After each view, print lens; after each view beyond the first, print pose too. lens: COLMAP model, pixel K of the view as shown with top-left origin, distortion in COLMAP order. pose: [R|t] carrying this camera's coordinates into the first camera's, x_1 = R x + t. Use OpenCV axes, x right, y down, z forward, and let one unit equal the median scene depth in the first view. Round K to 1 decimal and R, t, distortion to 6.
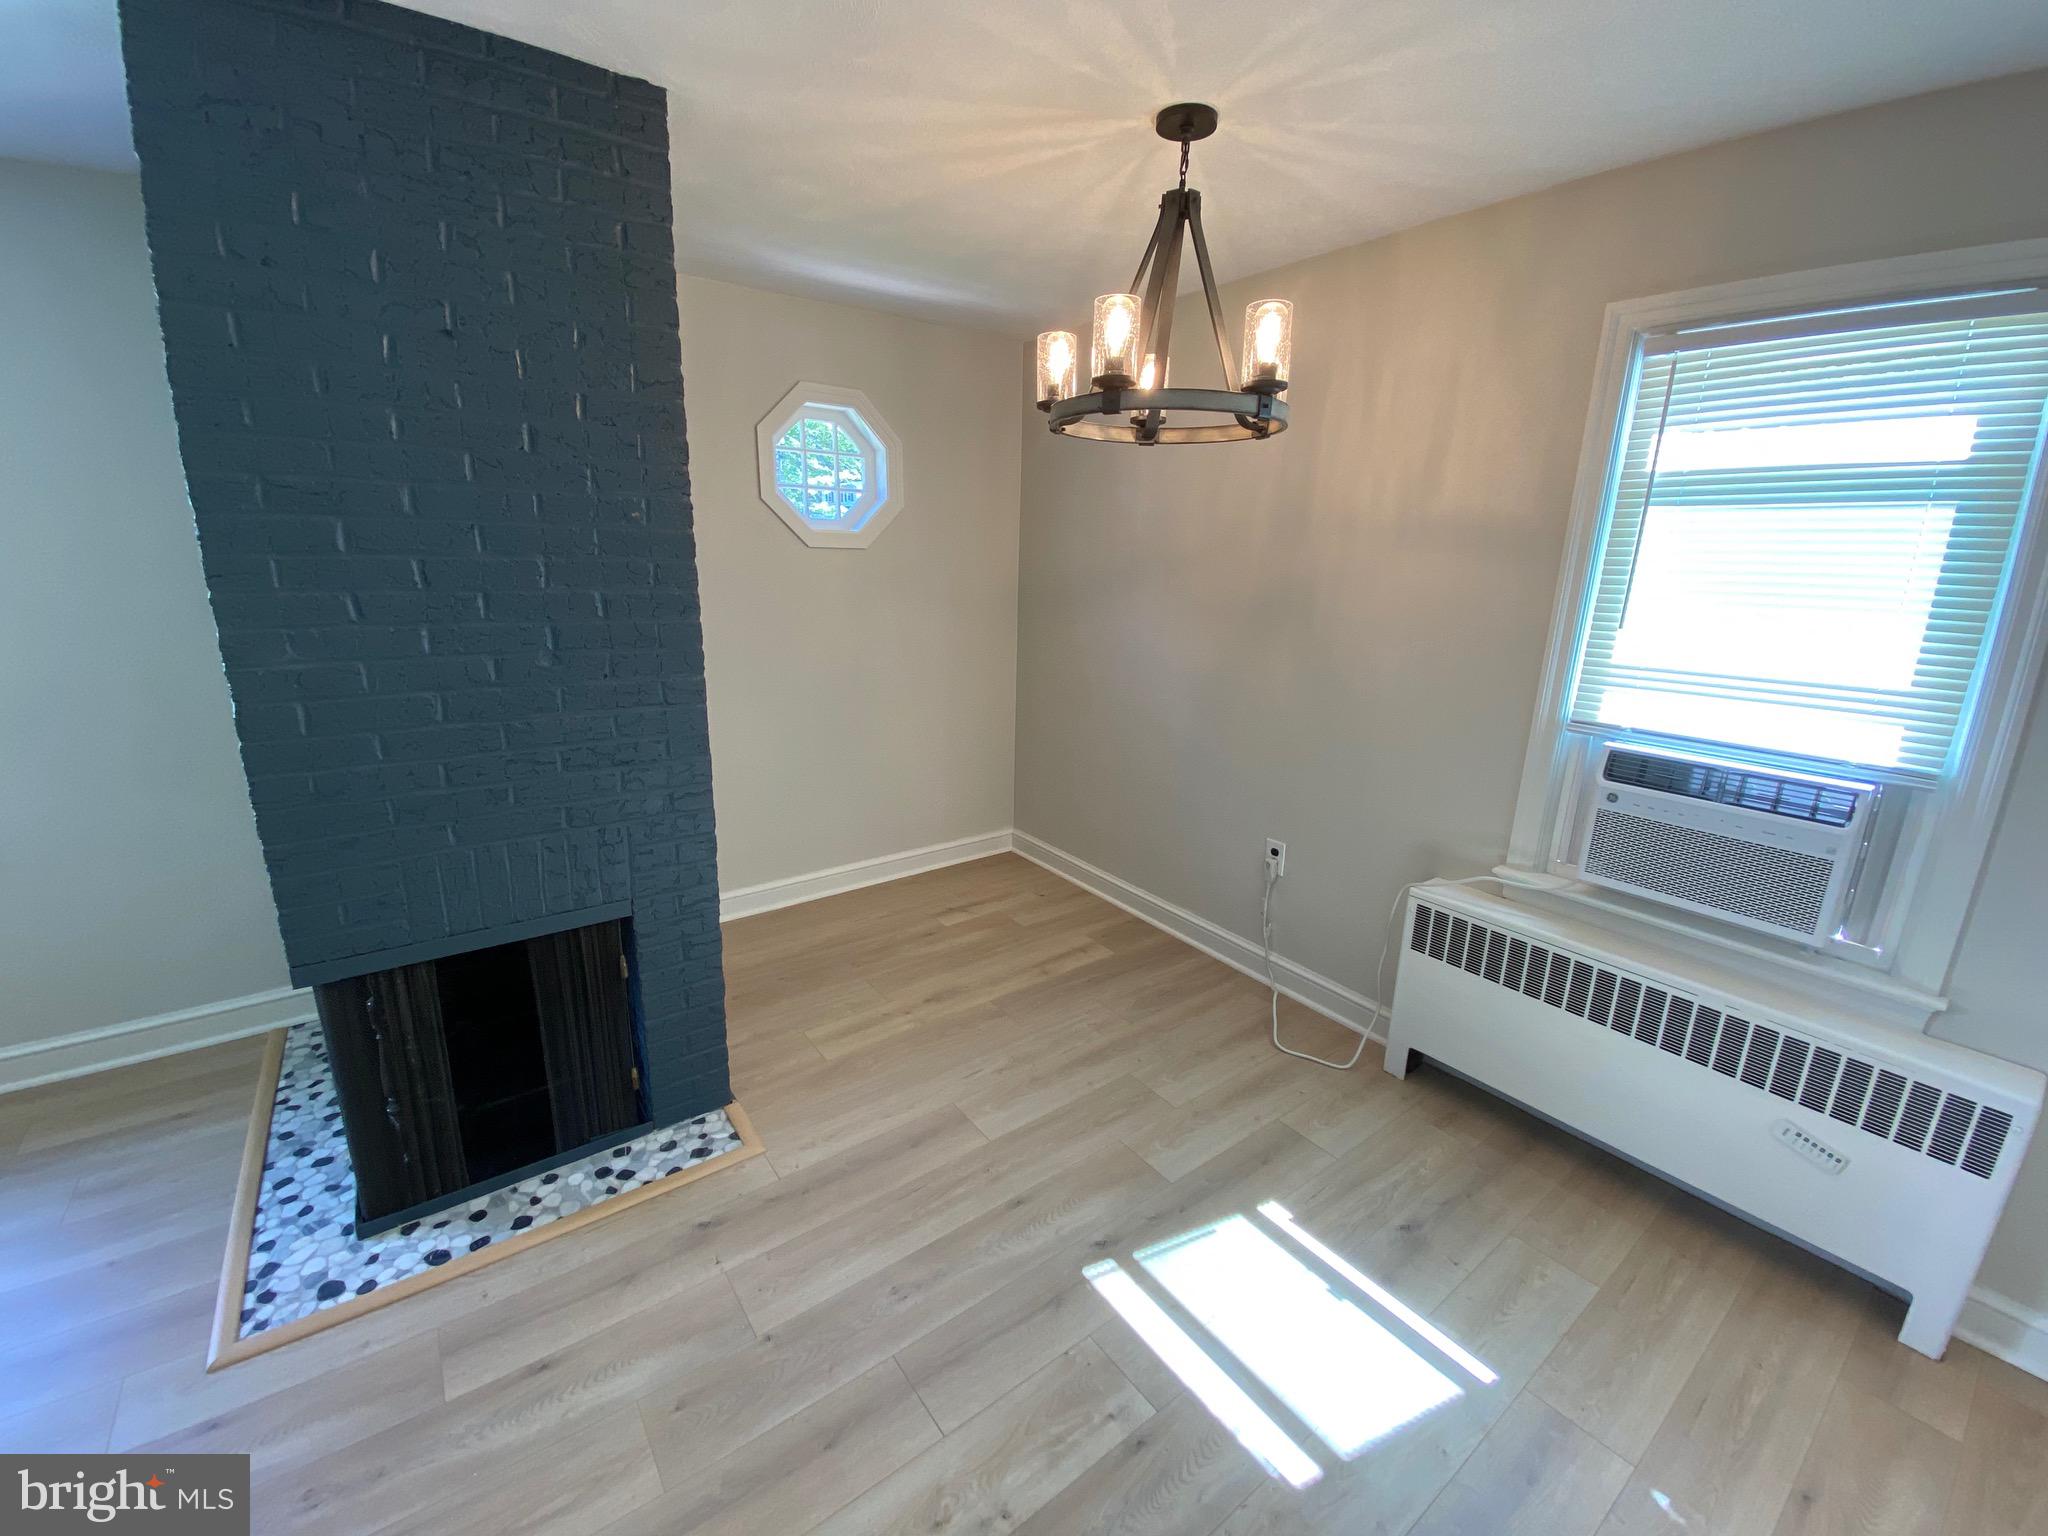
lens RADIAL K [[821.1, 0, 1004.1], [0, 821.1, 758.6], [0, 0, 1]] dist [0.015741, -0.018078]
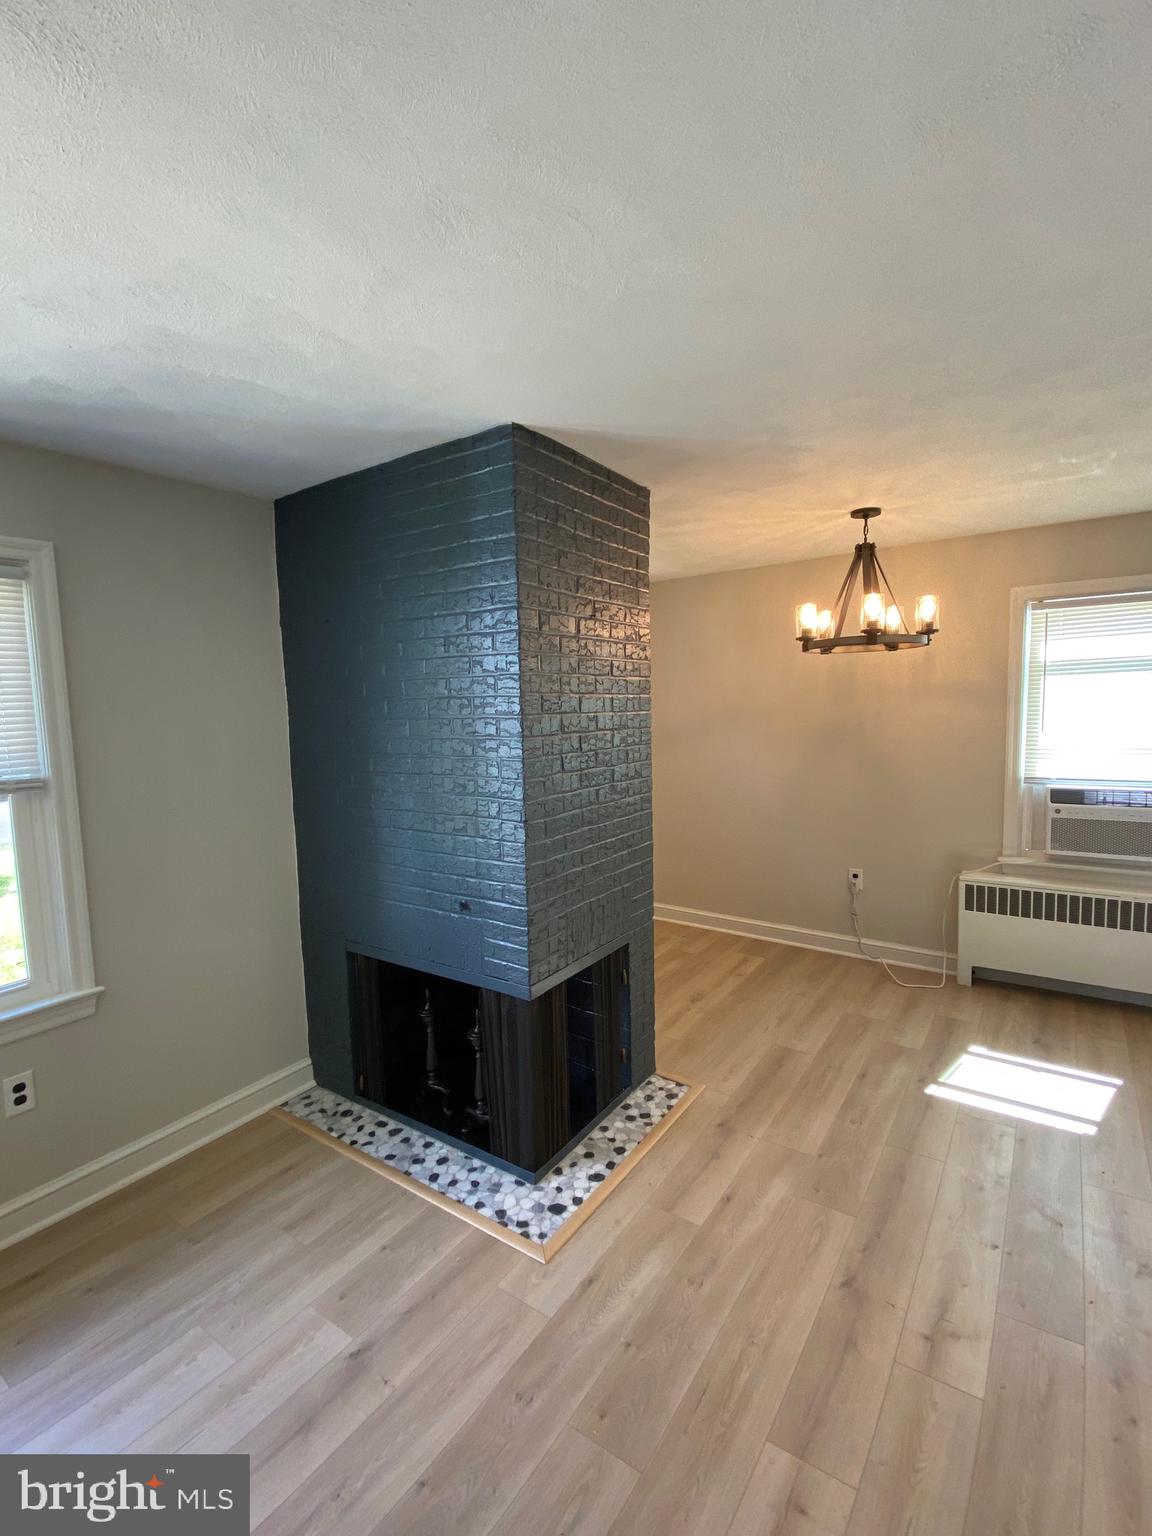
lens RADIAL K [[692.6, 0, 571.5], [0, 692.6, 766.9], [0, 0, 1]] dist [0.021970, -0.018545]
pose [[0.945195, -0.078079, 0.317034, -0.966826], [0.127578, 0.982113, -0.138482, 0.024387], [-0.300551, 0.171340, 0.938249, -0.303166]]
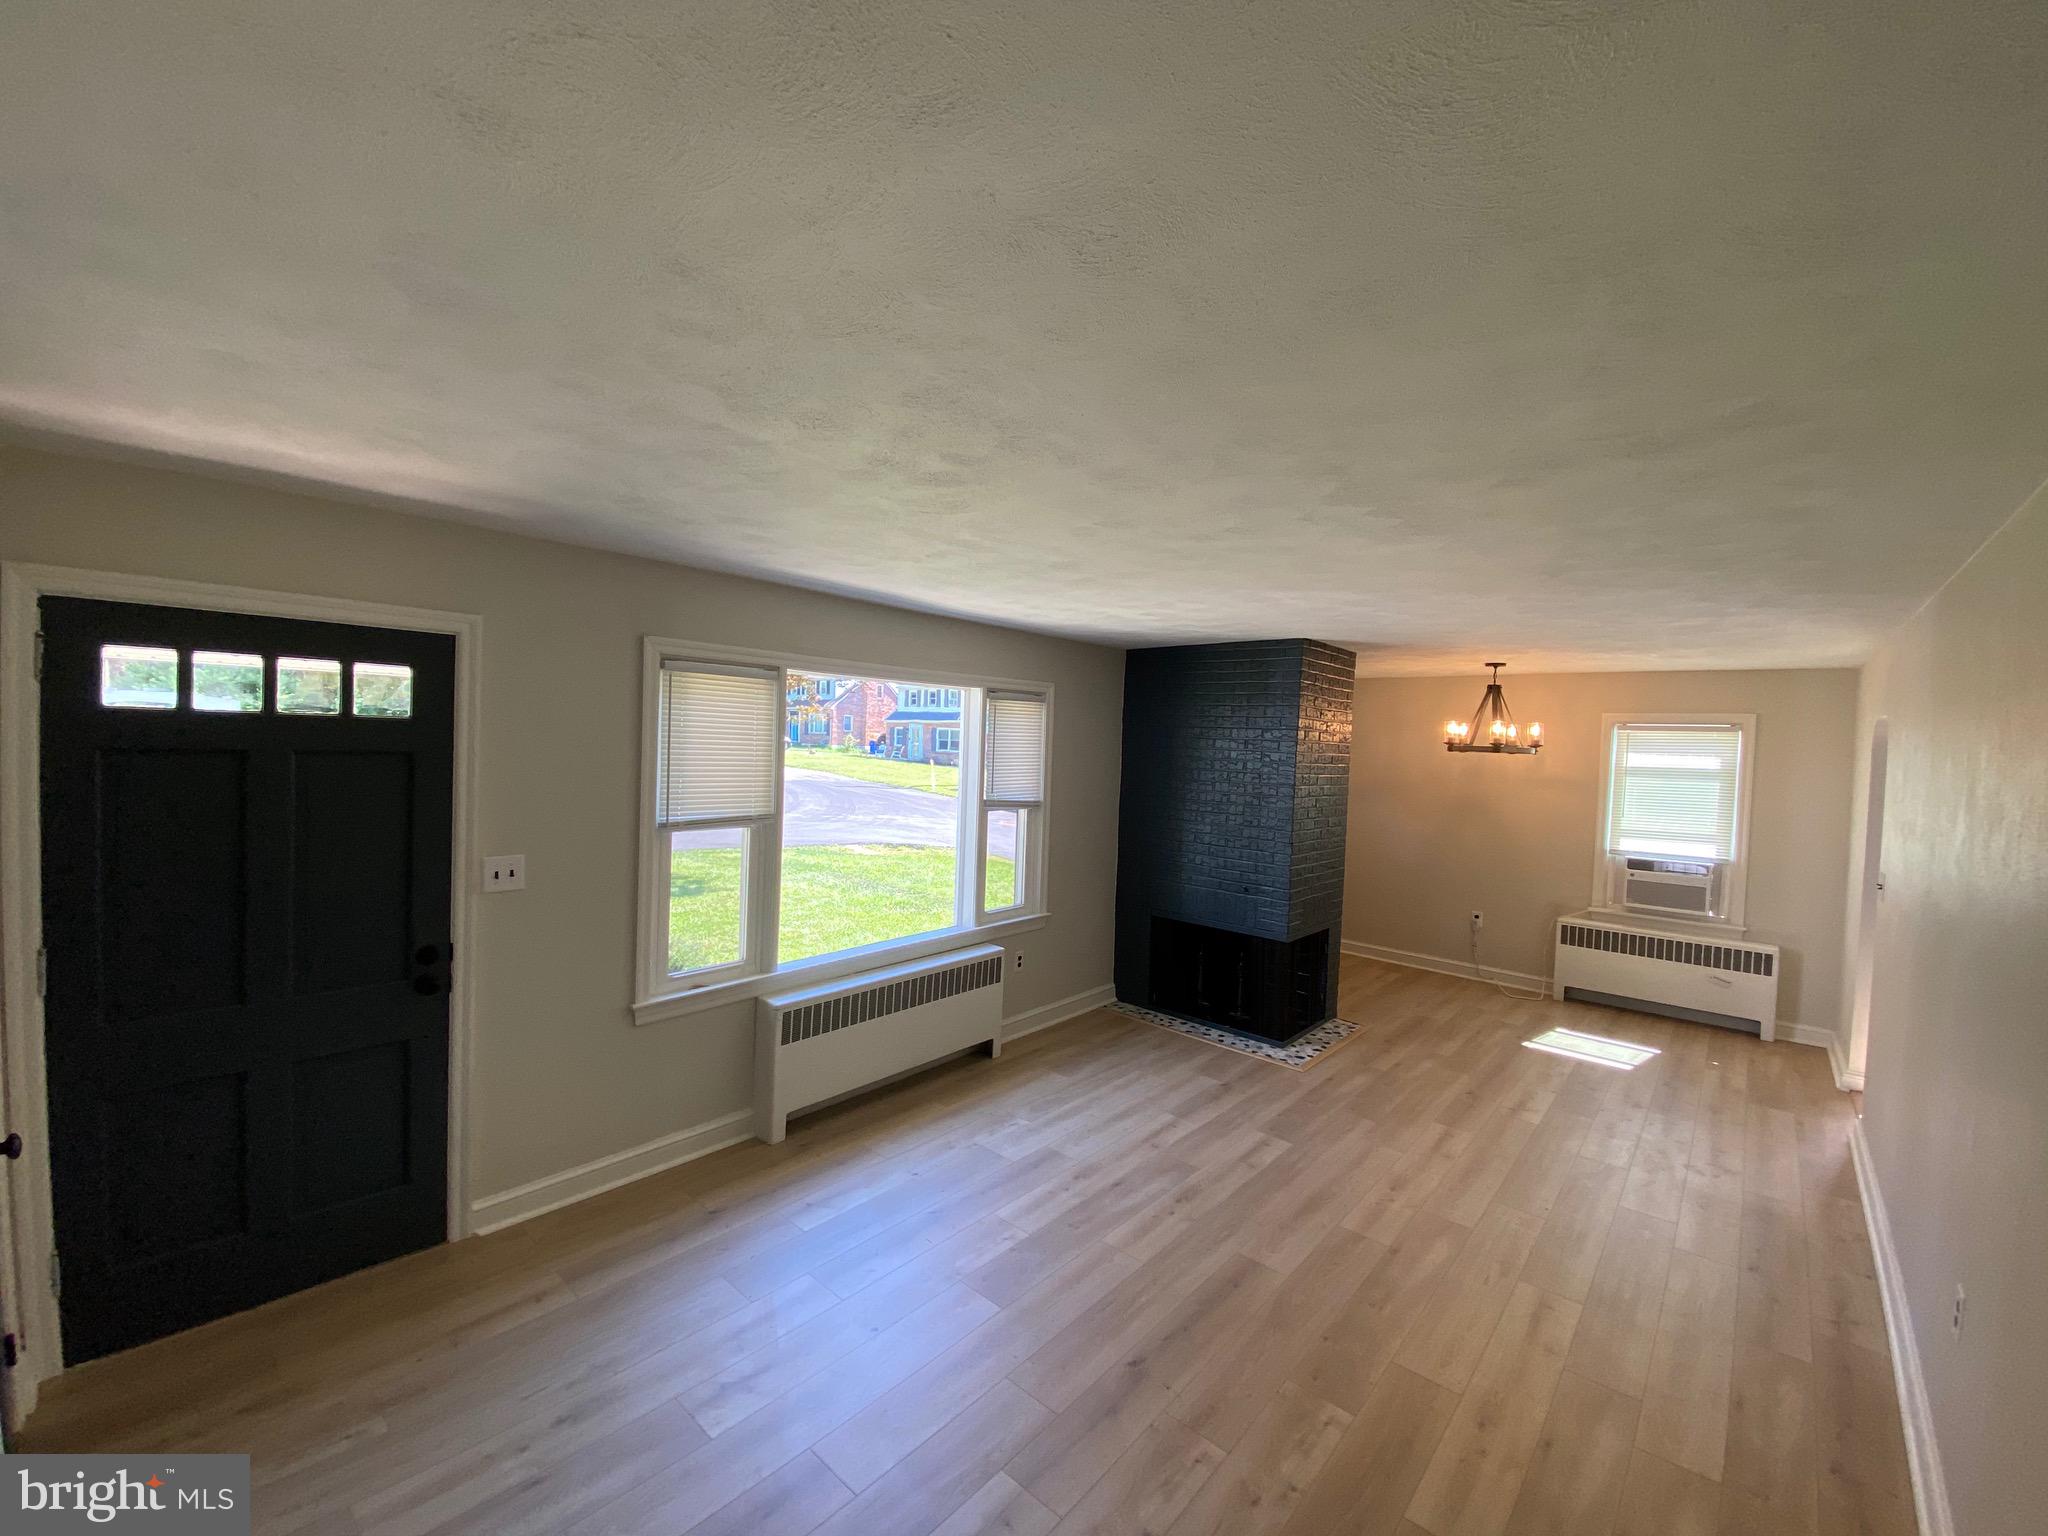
lens RADIAL K [[821.1, 0, 1004.1], [0, 821.1, 758.6], [0, 0, 1]] dist [0.015741, -0.018078]
pose [[0.979916, 0.009847, 0.199167, -2.001811], [0.033671, 0.976269, -0.213928, 0.191971], [-0.196547, 0.216338, 0.956330, -1.423238]]
